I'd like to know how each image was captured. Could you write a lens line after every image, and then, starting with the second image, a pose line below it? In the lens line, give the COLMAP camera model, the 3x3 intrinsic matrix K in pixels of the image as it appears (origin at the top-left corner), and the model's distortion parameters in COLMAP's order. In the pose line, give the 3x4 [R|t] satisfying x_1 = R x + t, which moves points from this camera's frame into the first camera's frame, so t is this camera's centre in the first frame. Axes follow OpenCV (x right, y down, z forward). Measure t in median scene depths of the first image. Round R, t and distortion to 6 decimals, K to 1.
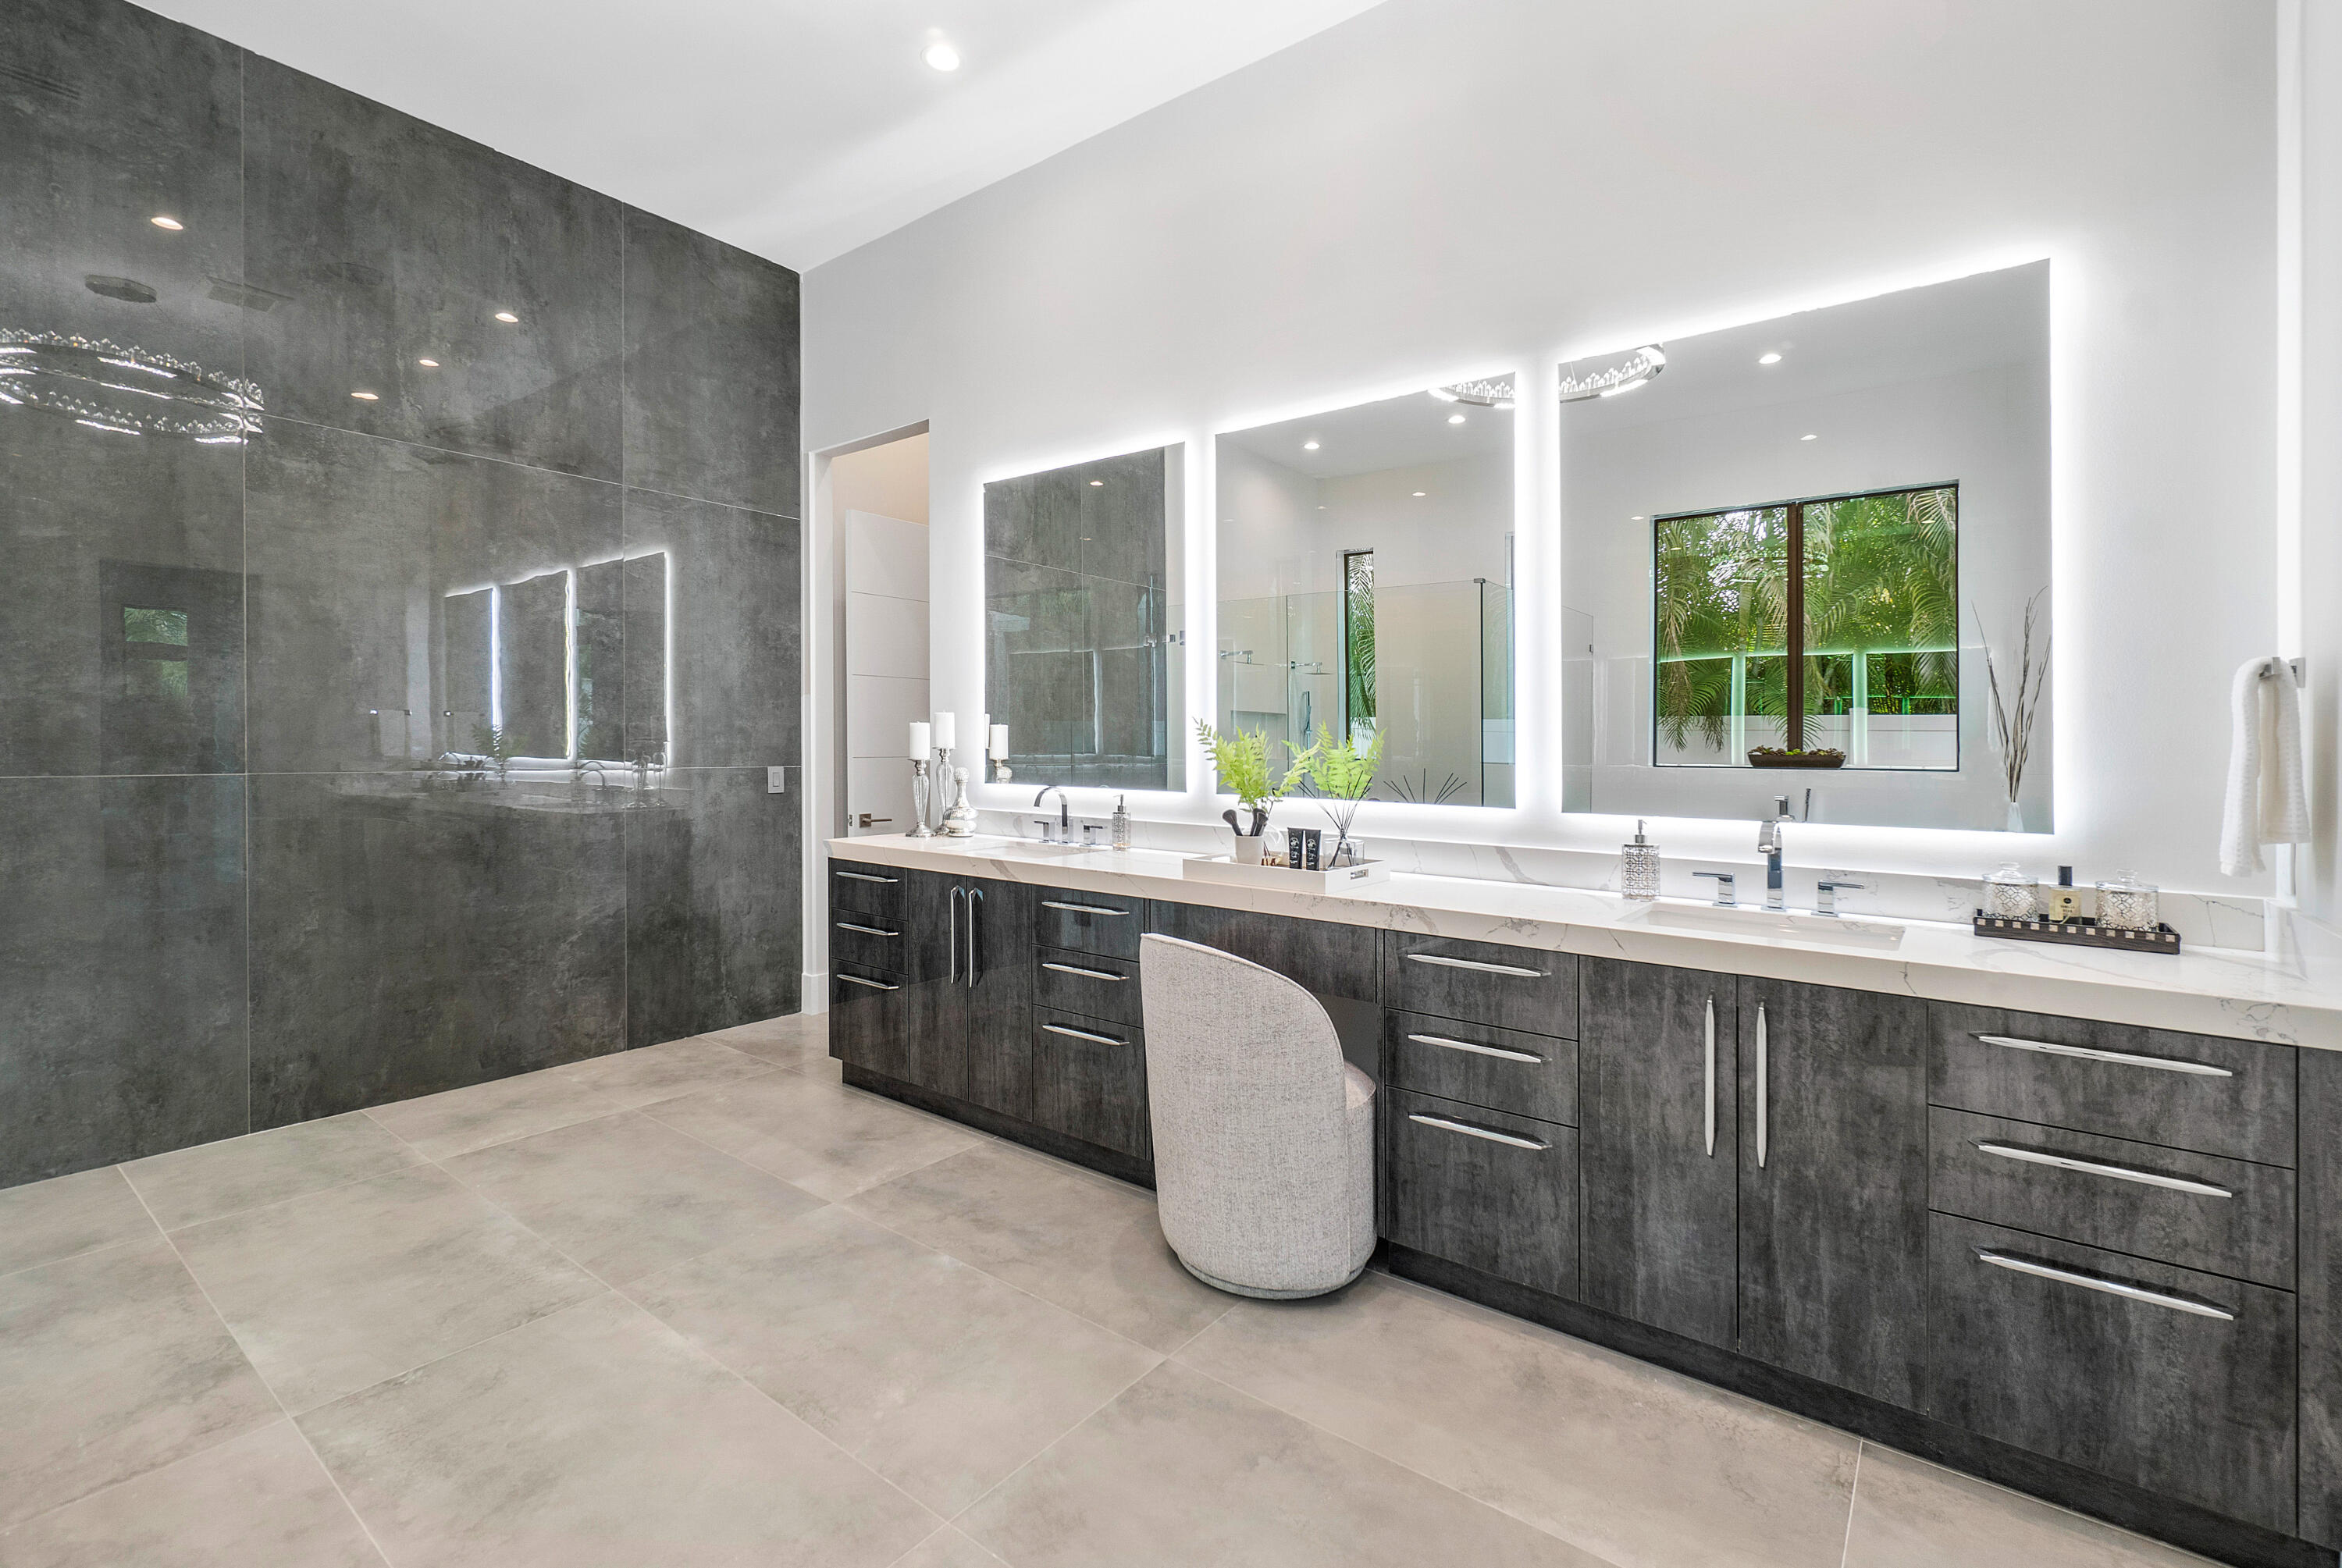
lens RADIAL K [[1025.1, 0, 1162.0], [0, 1025.1, 738.4], [0, 0, 1]] dist [-0.002581, -0.000406]
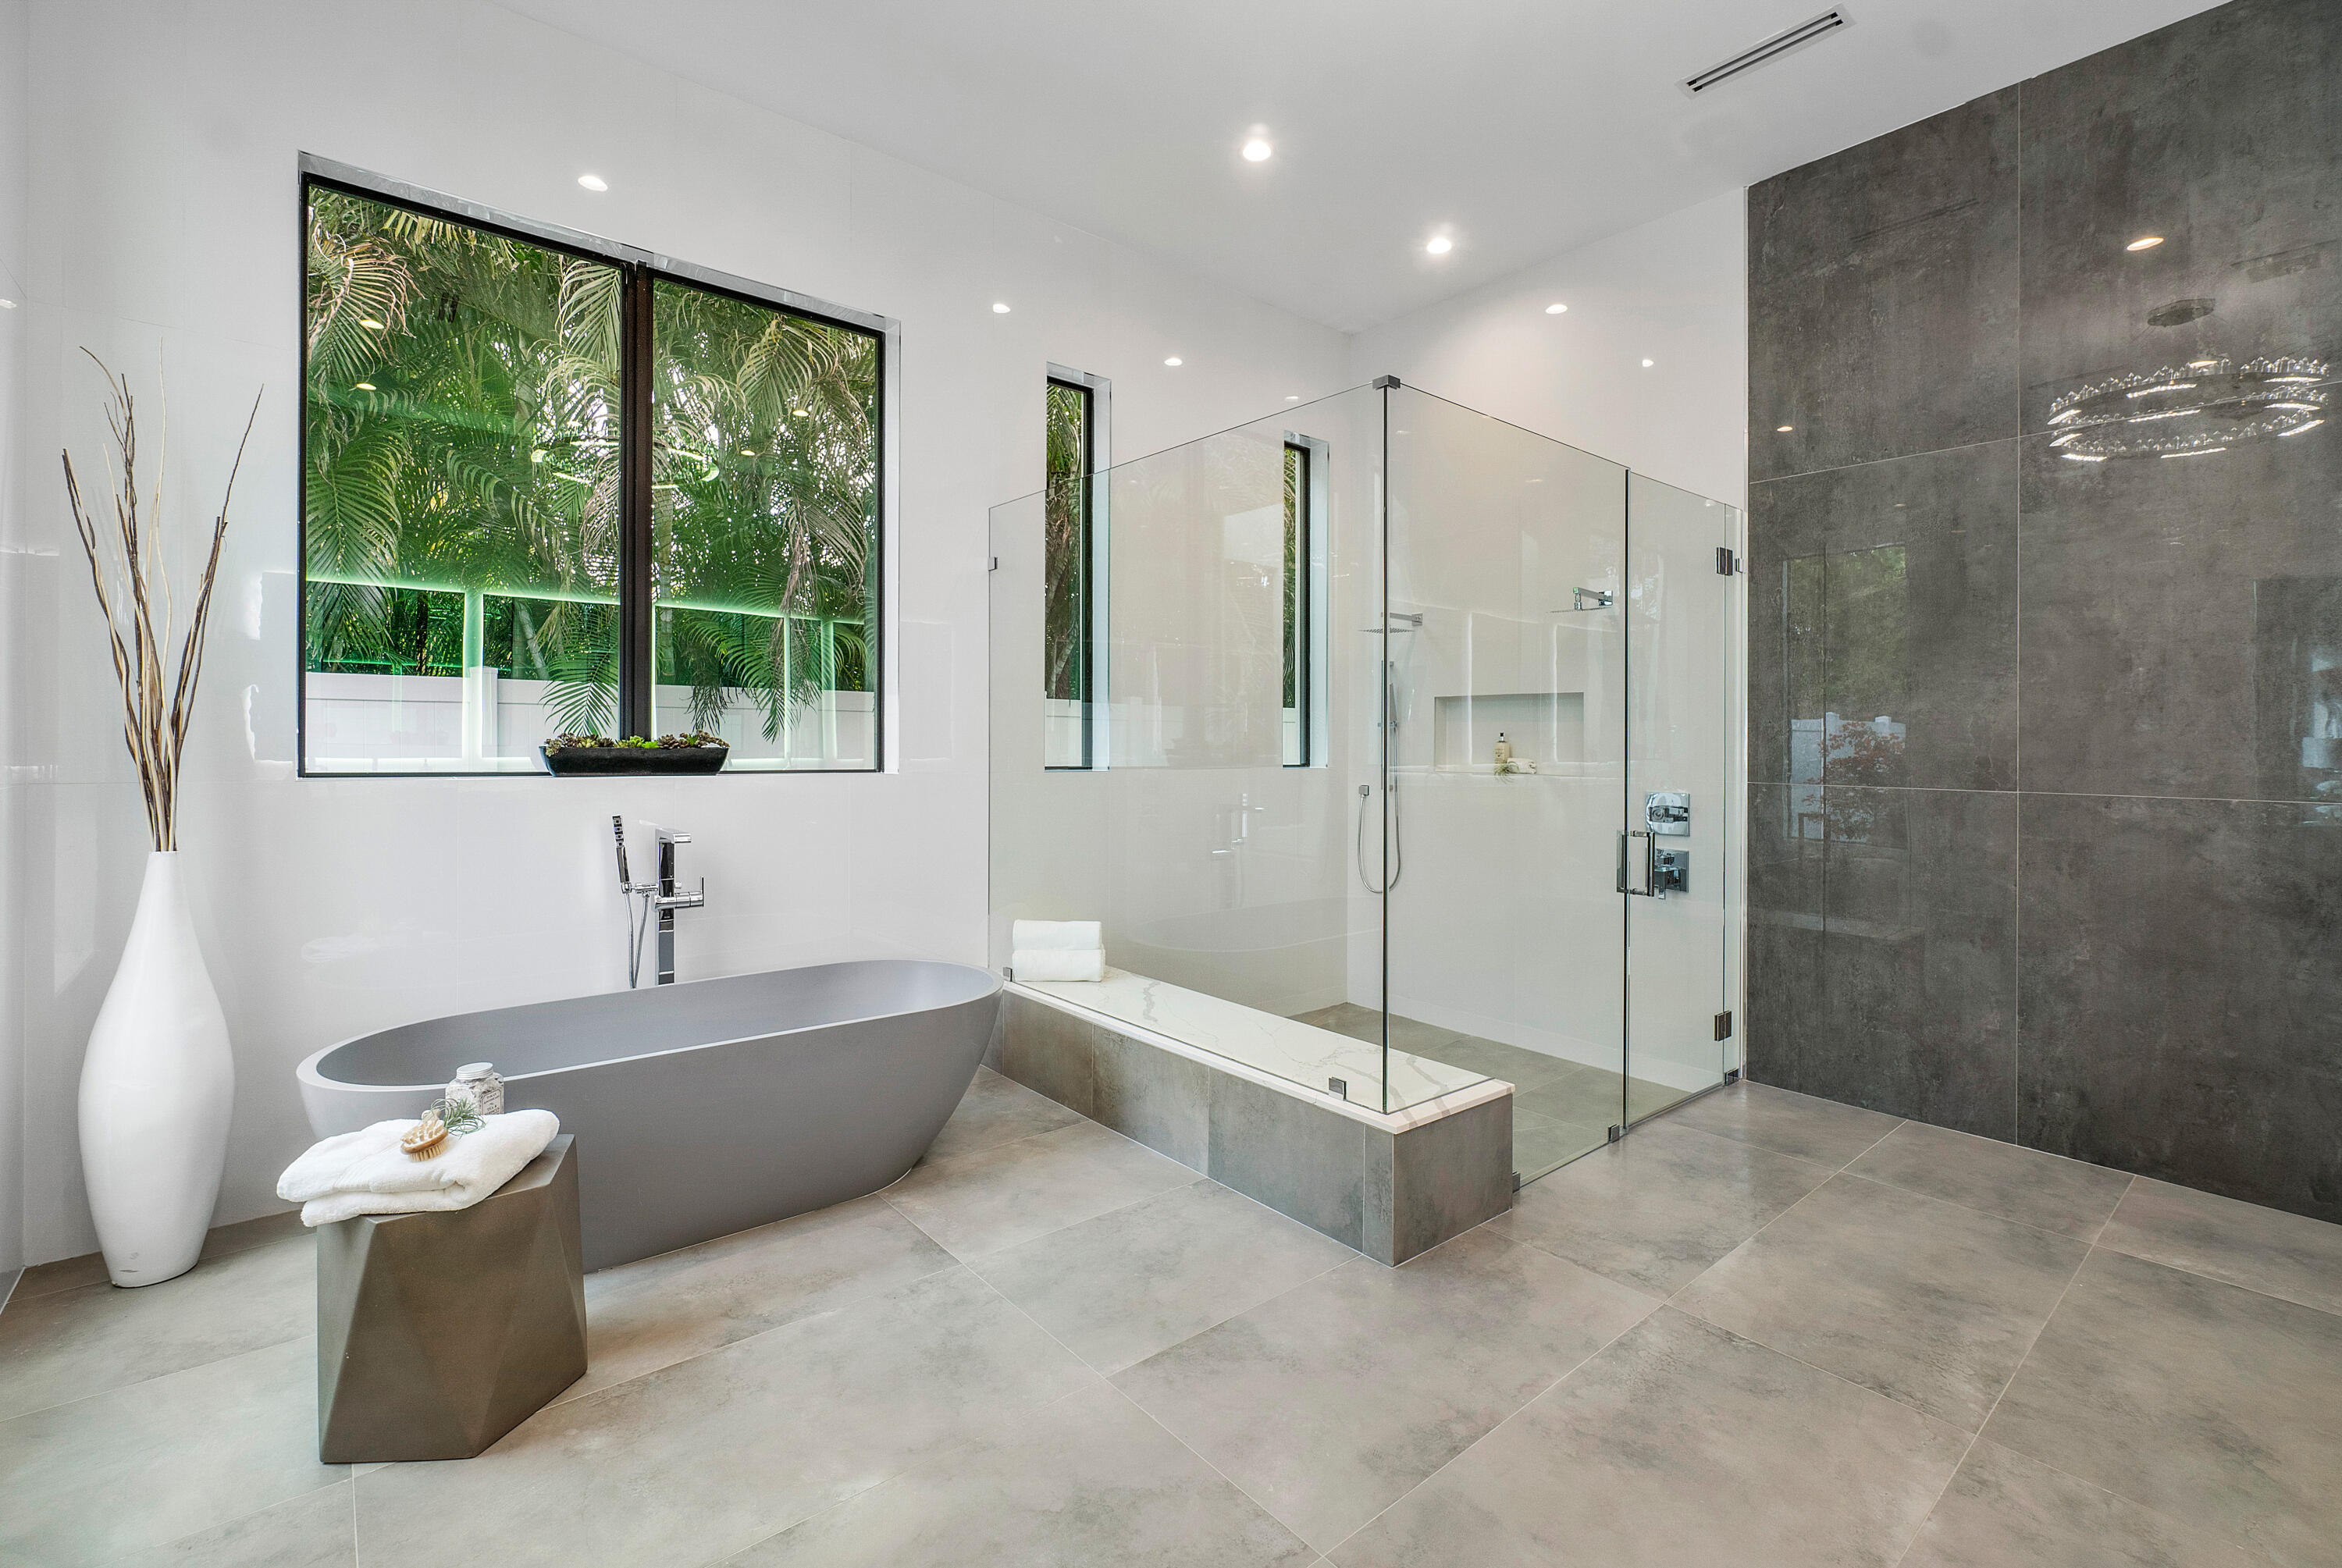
lens RADIAL K [[1021.0, 0, 1178.1], [0, 1021.0, 759.3], [0, 0, 1]] dist [-0.002654, 0.000255]
pose [[-0.201475, 0.006672, -0.979471, 0.270291], [-0.008077, 0.999931, 0.008473, 0.000152], [0.979460, 0.009618, -0.201407, 0.381257]]
